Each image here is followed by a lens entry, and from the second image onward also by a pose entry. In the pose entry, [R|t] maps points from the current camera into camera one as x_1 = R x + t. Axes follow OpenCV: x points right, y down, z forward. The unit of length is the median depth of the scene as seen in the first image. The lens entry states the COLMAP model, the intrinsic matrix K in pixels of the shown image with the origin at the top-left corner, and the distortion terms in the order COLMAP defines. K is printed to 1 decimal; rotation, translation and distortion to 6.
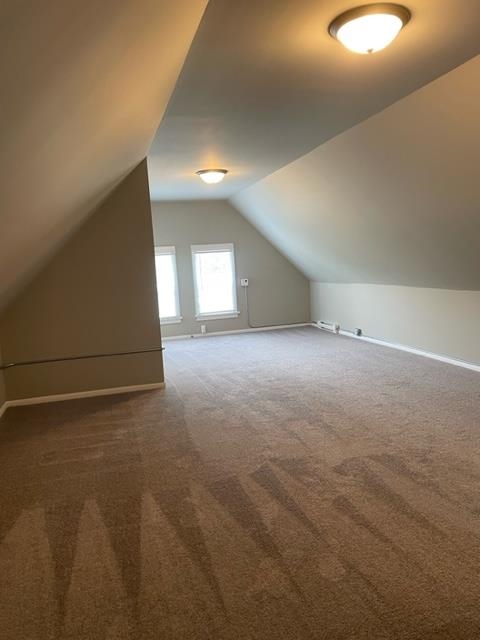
lens RADIAL K [[481.2, 0, 240.4], [0, 481.2, 319.1], [0, 0, 1]] dist [0.035872, -0.053147]
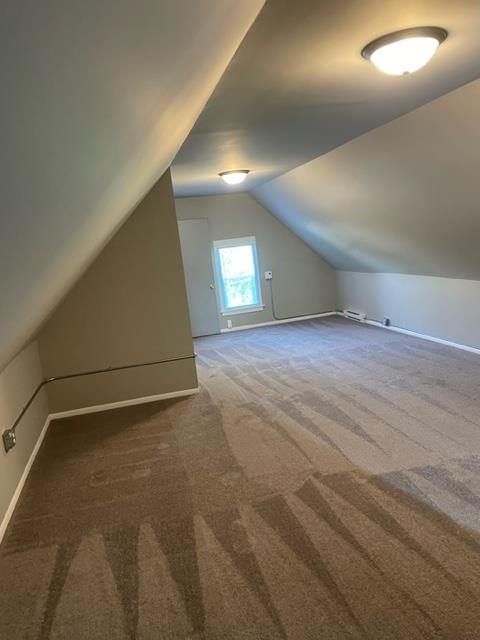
lens RADIAL K [[481.2, 0, 238.3], [0, 481.2, 319.5], [0, 0, 1]] dist [0.035872, -0.053147]
pose [[0.997994, -0.045733, -0.043783, -0.042918], [0.047945, 0.997553, 0.050884, -0.111595], [0.041349, -0.052881, 0.997744, -0.010911]]
